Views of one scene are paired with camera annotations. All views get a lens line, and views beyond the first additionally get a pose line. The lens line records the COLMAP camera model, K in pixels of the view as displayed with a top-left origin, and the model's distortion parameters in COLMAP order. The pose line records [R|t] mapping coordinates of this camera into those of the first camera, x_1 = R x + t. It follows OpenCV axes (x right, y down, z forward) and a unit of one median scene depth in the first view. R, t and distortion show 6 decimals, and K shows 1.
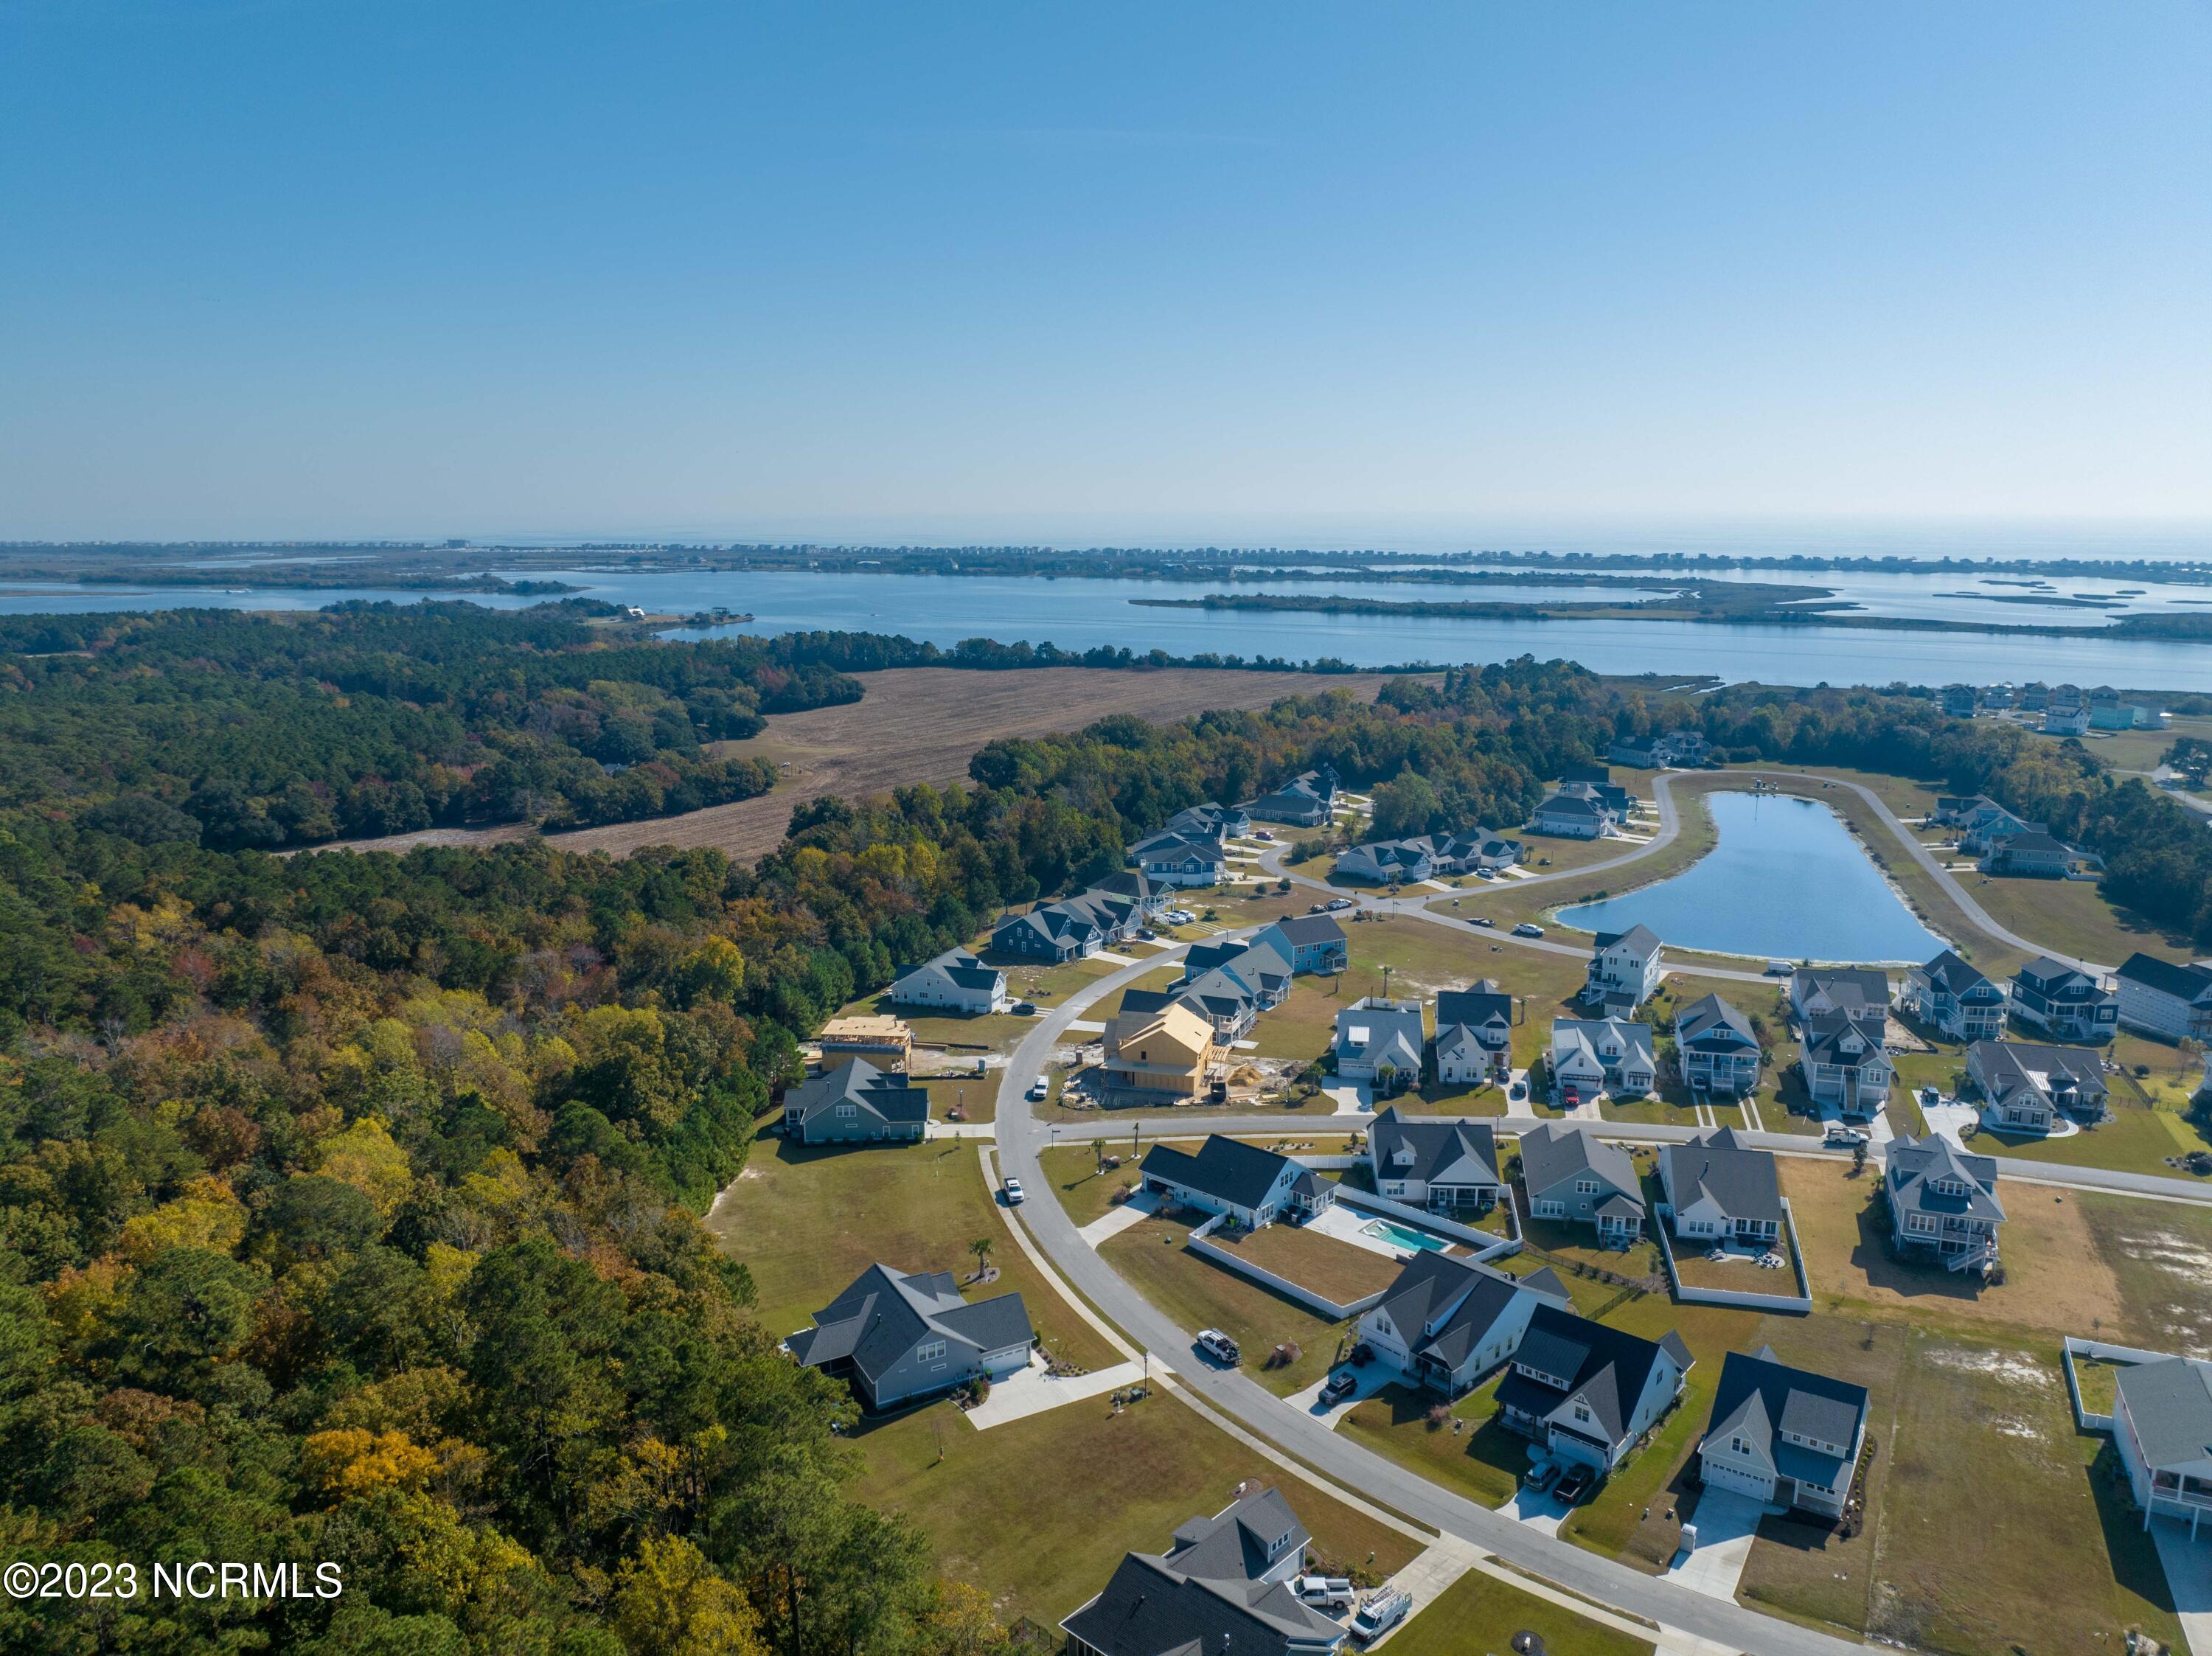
lens RADIAL K [[1557.9, 0, 1110.0], [0, 1557.9, 829.2], [0, 0, 1]] dist [-0.032840, -0.005069]
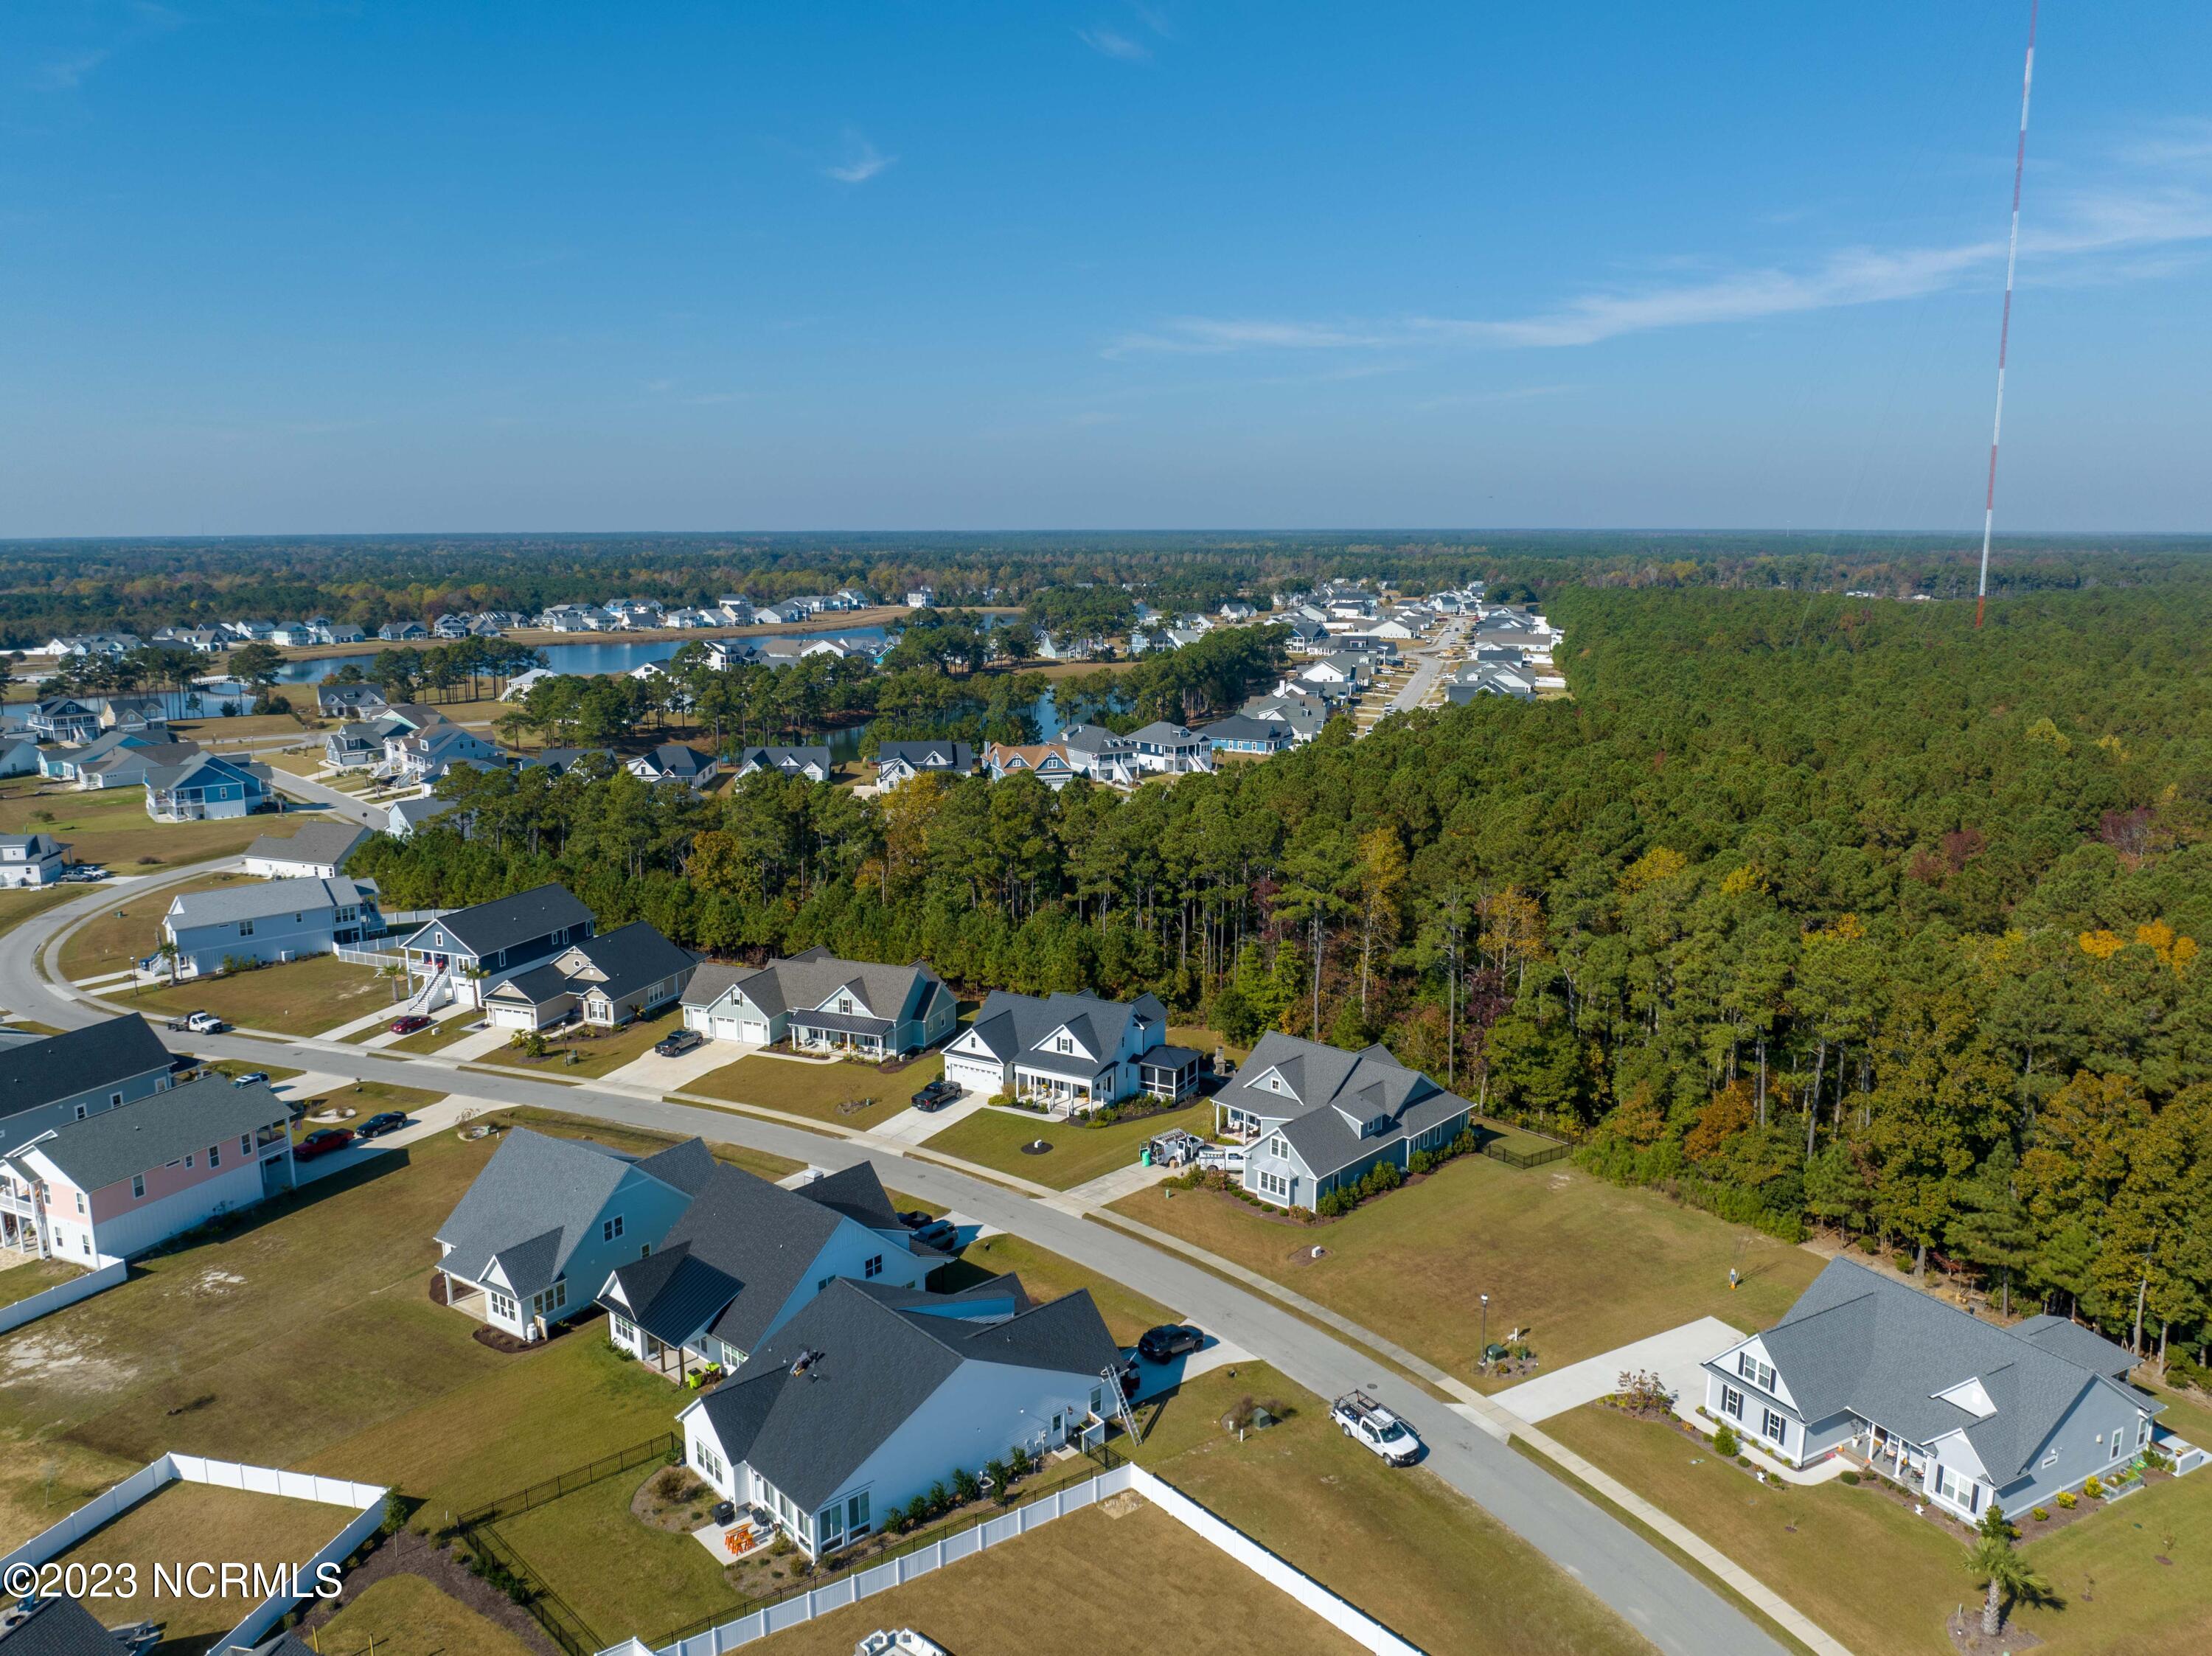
lens RADIAL K [[1581.2, 0, 1106.0], [0, 1581.2, 828.0], [0, 0, 1]] dist [-0.030269, -0.003913]
pose [[-0.999941, 0.003124, 0.010382, 0.106856], [0.006872, 0.923295, 0.384029, -0.046709], [-0.008386, 0.384078, -0.923263, 0.969160]]
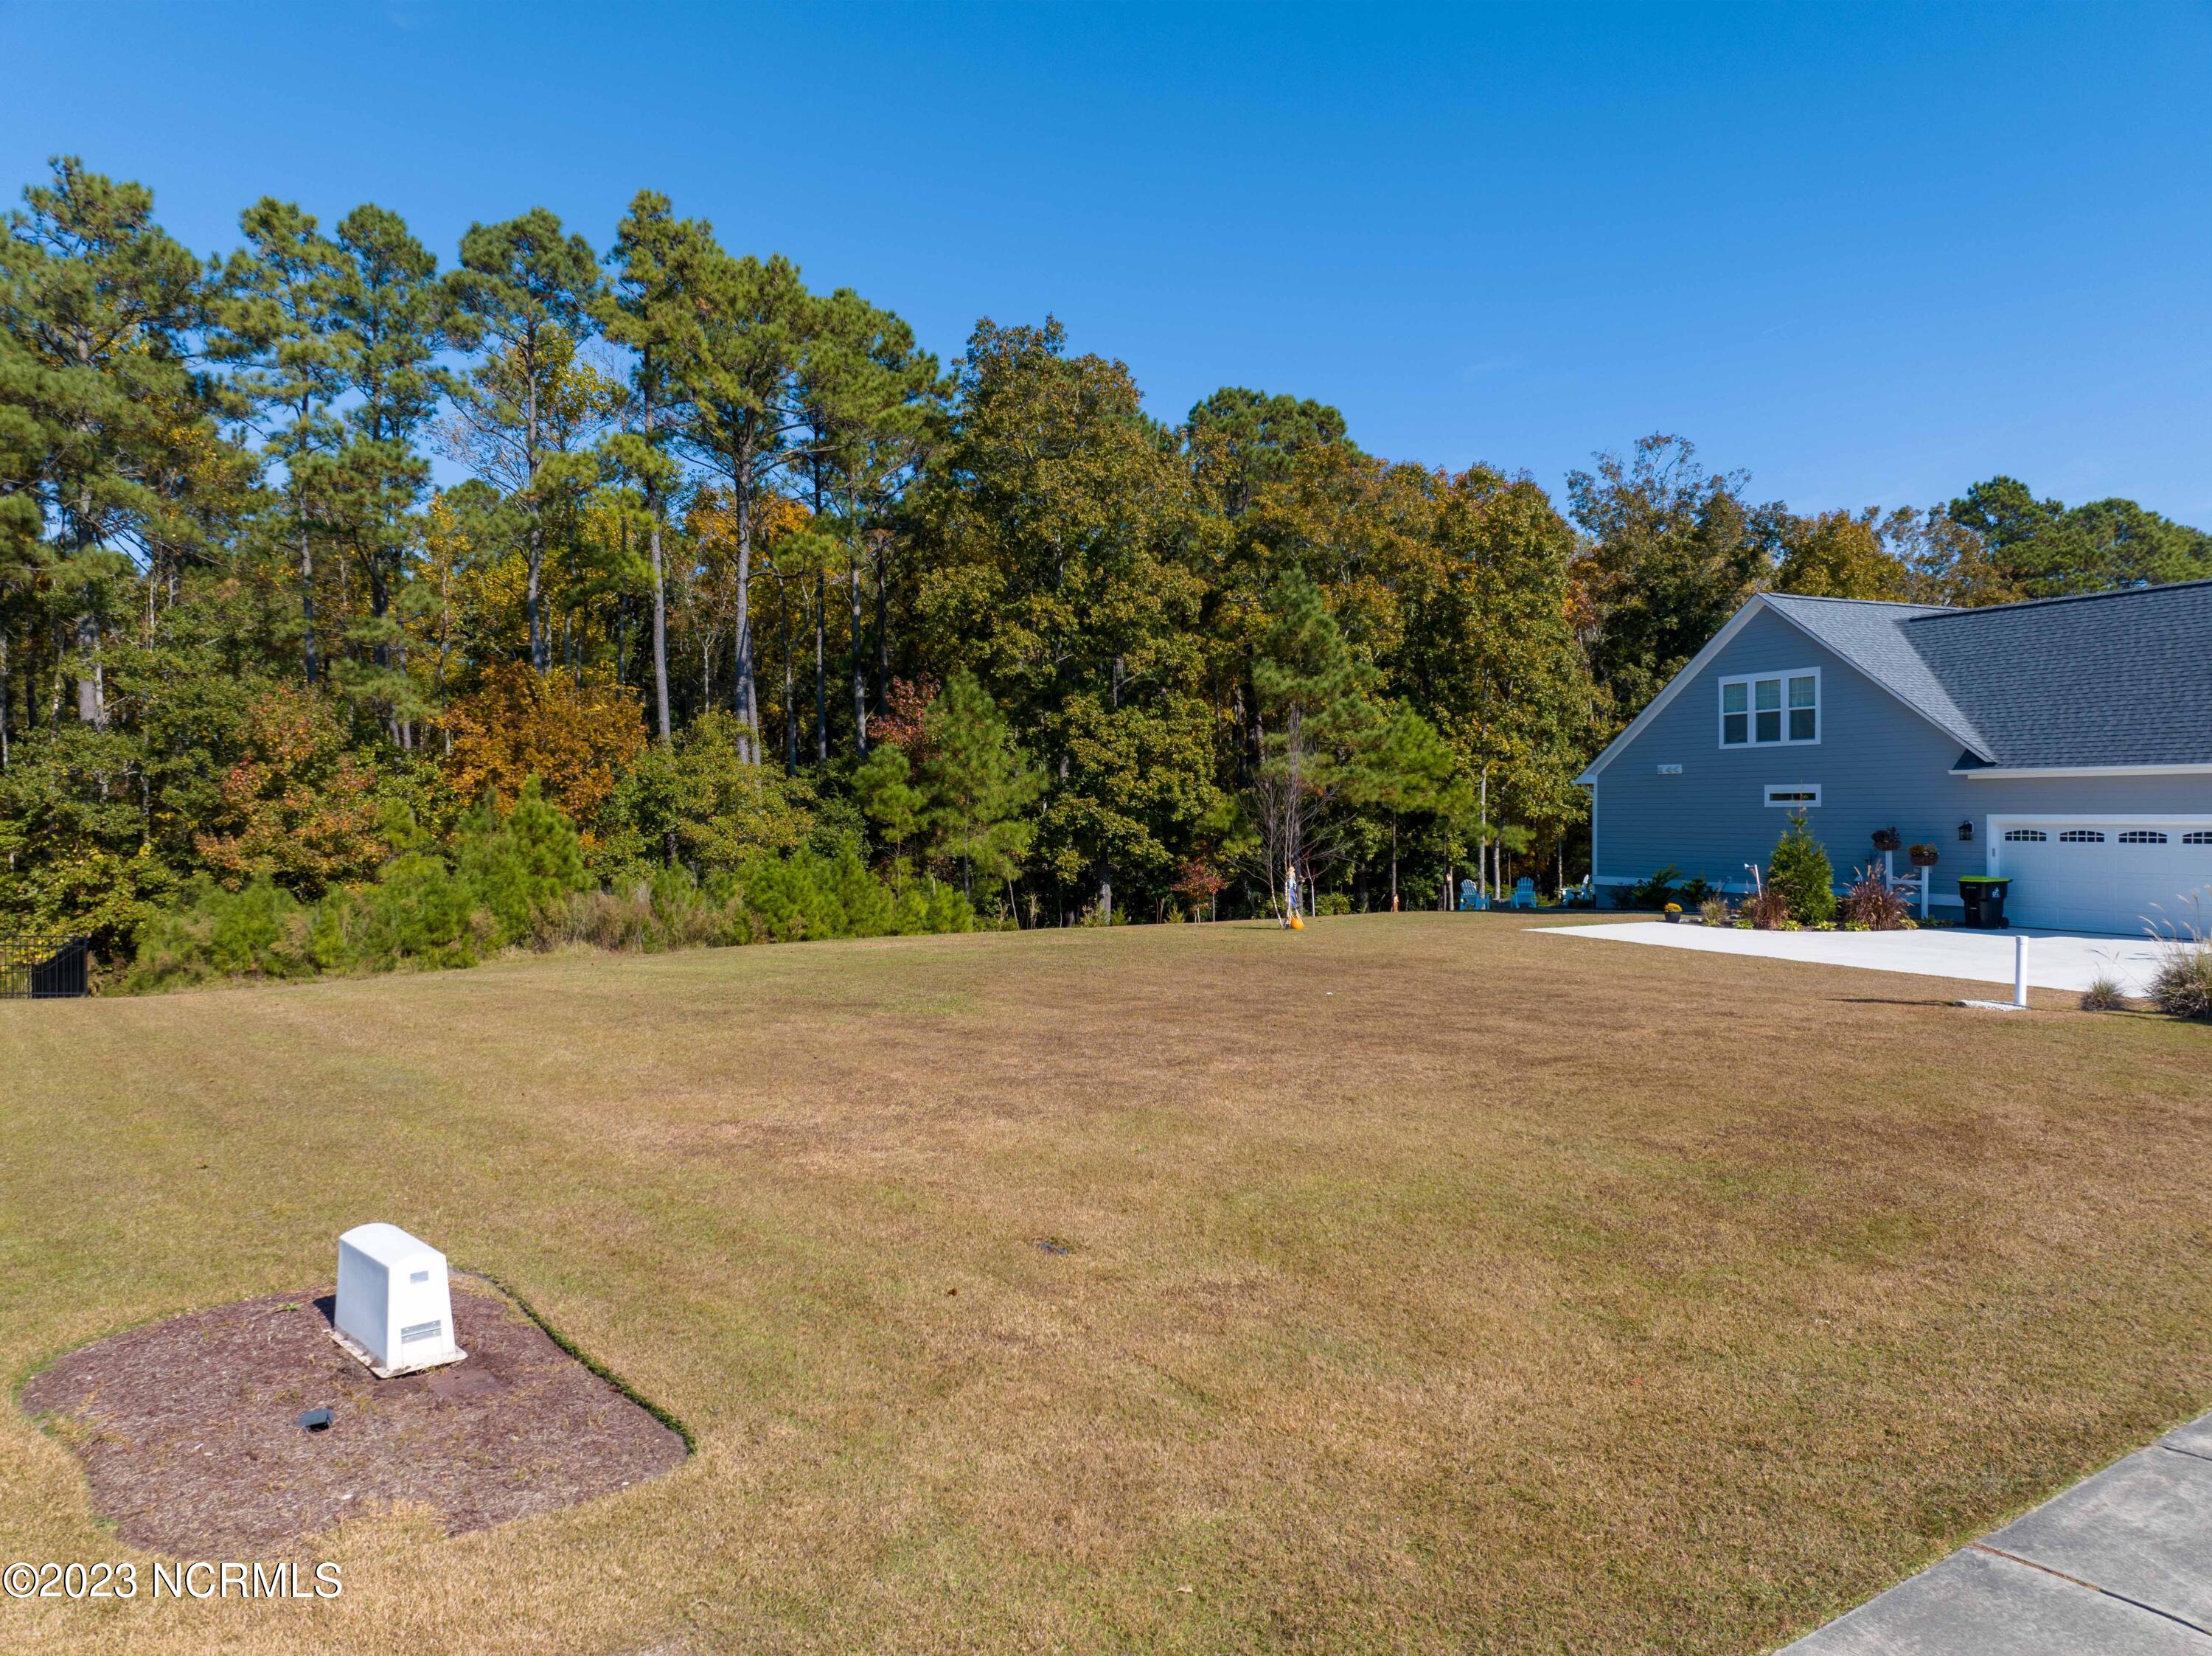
lens RADIAL K [[1549.2, 0, 1106.0], [0, 1549.2, 828.0], [0, 0, 1]] dist [-0.003901, -0.064573]
pose [[-0.093766, 0.013886, -0.995497, 0.077829], [-0.198183, 0.979632, 0.032331, 0.236060], [0.975670, 0.200322, -0.089104, 0.599821]]
